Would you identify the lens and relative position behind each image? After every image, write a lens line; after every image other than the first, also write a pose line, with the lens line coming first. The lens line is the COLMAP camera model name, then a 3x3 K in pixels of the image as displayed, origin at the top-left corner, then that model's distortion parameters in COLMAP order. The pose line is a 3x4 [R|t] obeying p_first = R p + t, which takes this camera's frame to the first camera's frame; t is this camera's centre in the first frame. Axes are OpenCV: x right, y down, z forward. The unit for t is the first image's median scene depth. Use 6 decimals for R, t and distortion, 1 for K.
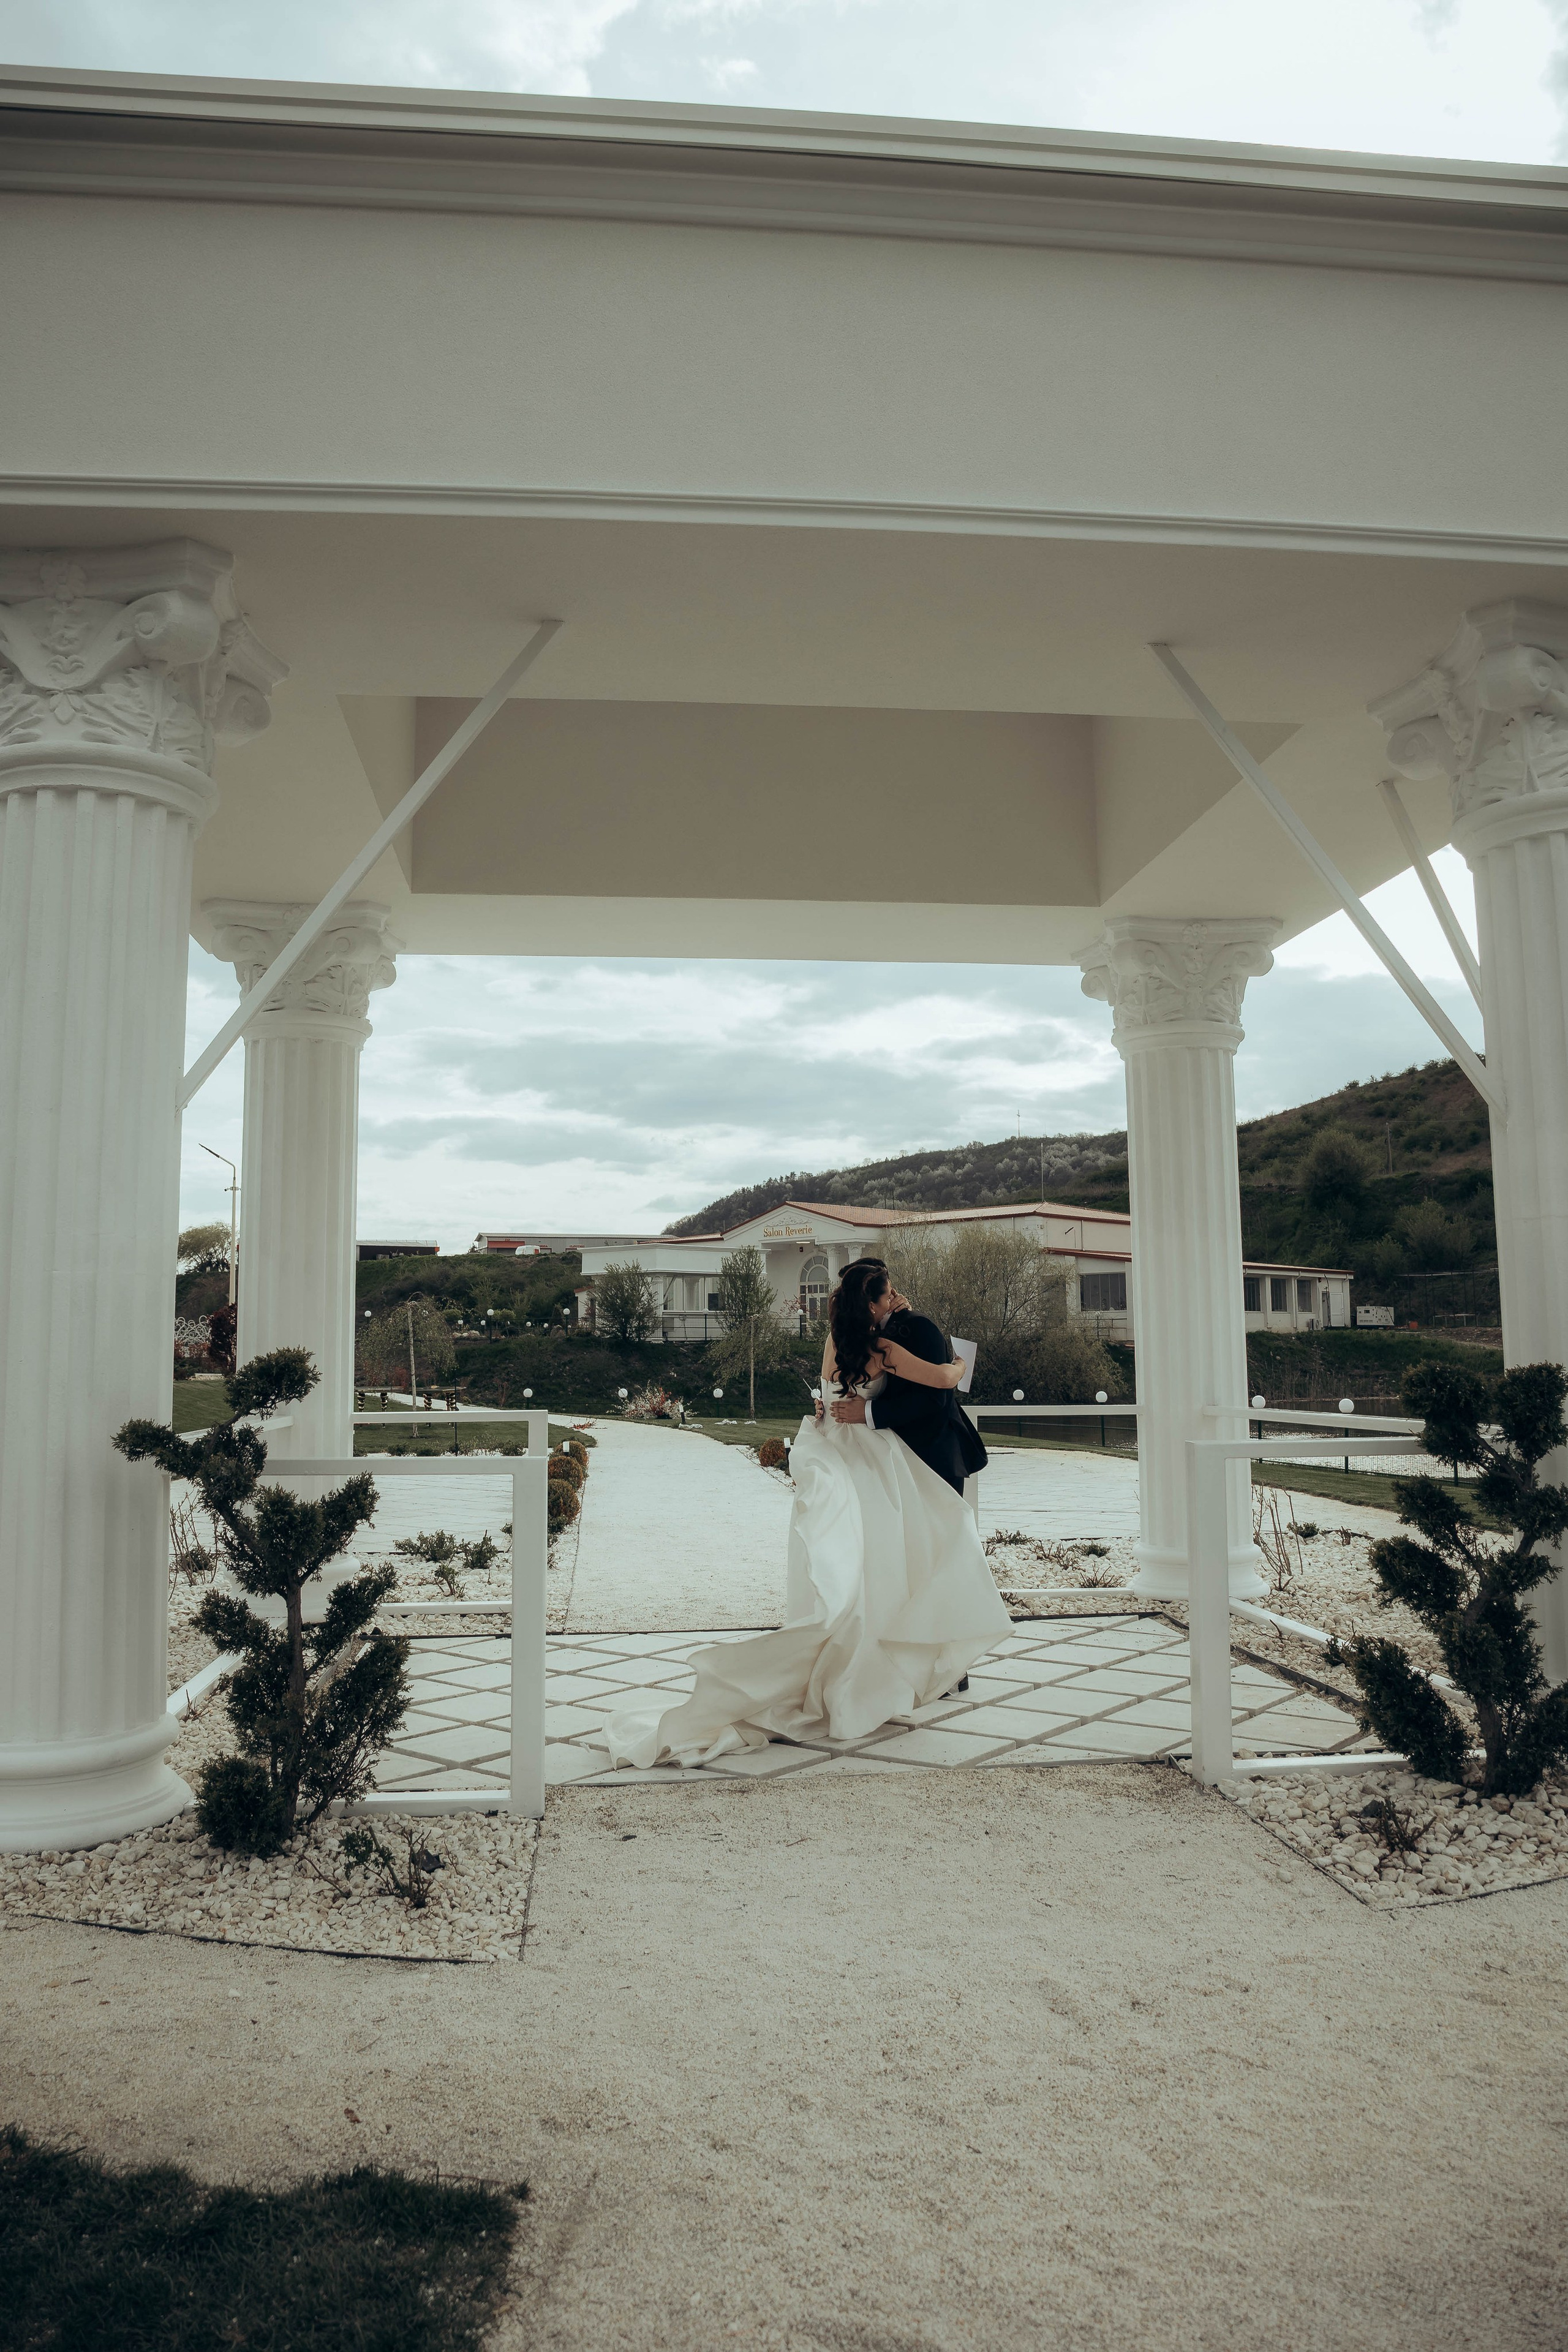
lens RADIAL K [[1664.7, 0, 772.0], [0, 1664.7, 1155.5], [0, 0, 1]] dist [-0.094943, 0.007508]
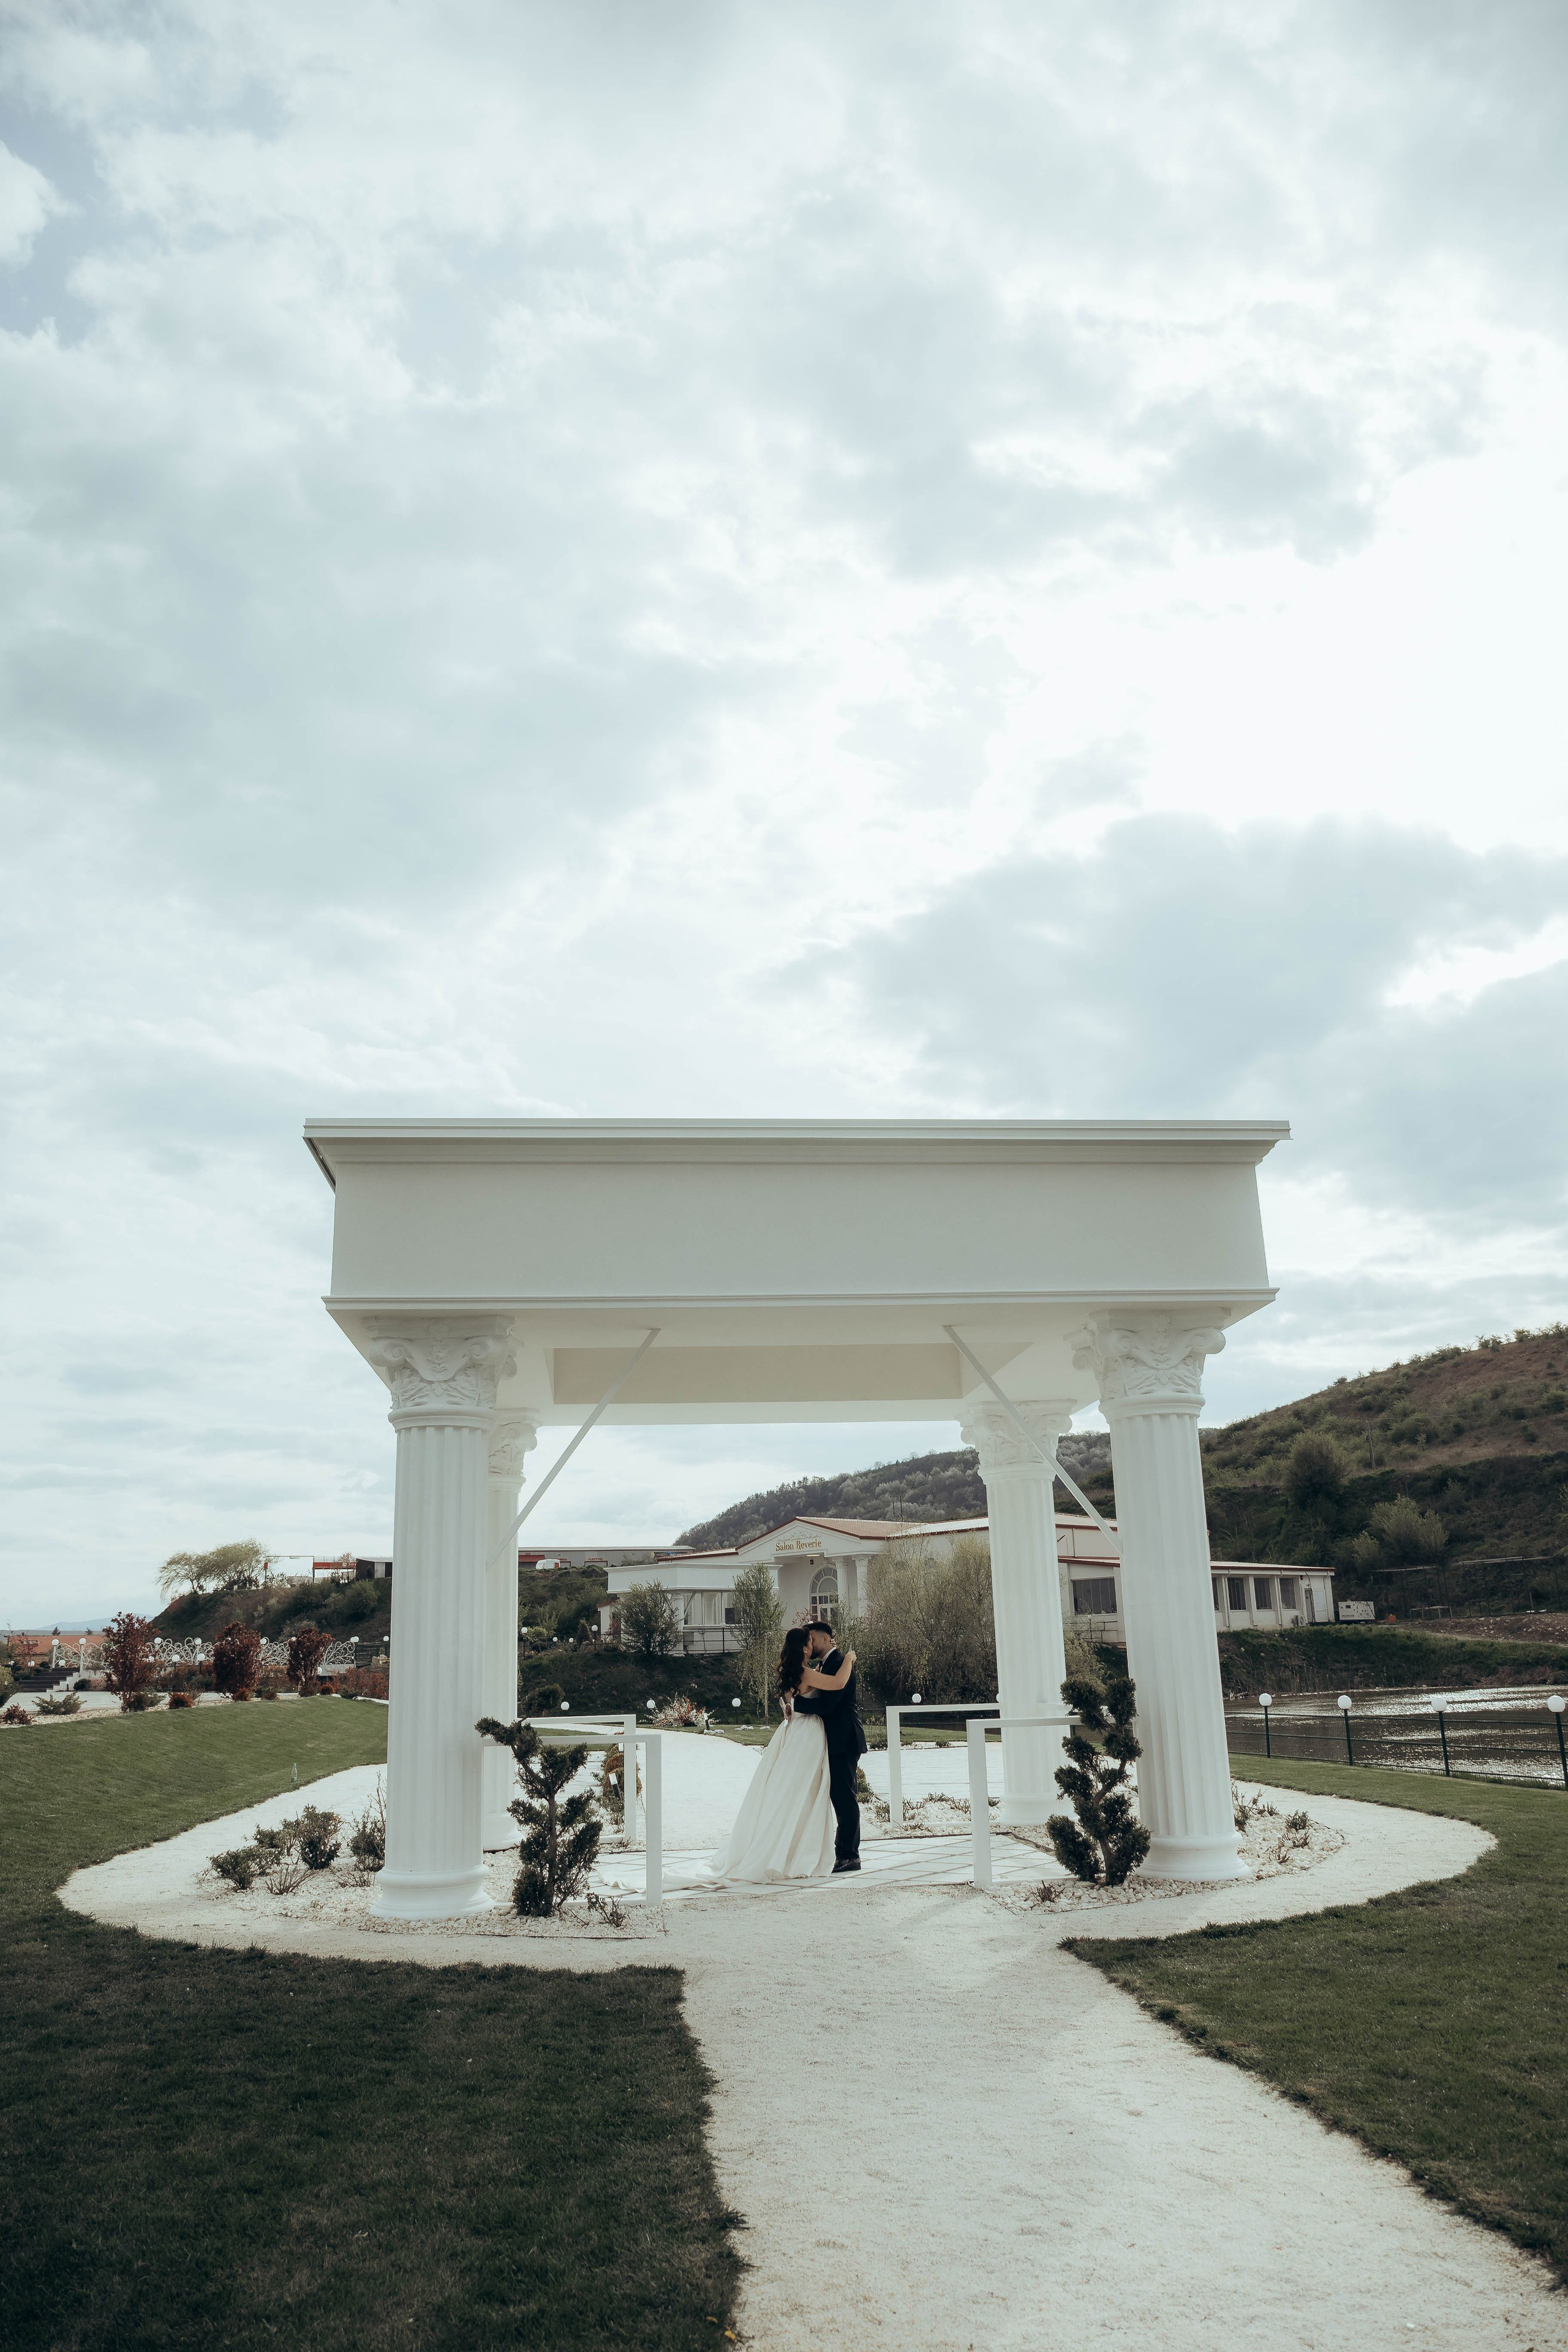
lens RADIAL K [[1664.7, 0, 785.4], [0, 1664.7, 1161.7], [0, 0, 1]] dist [-0.094943, 0.007508]
pose [[0.999757, -0.021680, 0.004105, 0.002786], [0.022064, 0.984539, -0.173769, -0.015639], [-0.000274, 0.173817, 0.984778, -0.110532]]
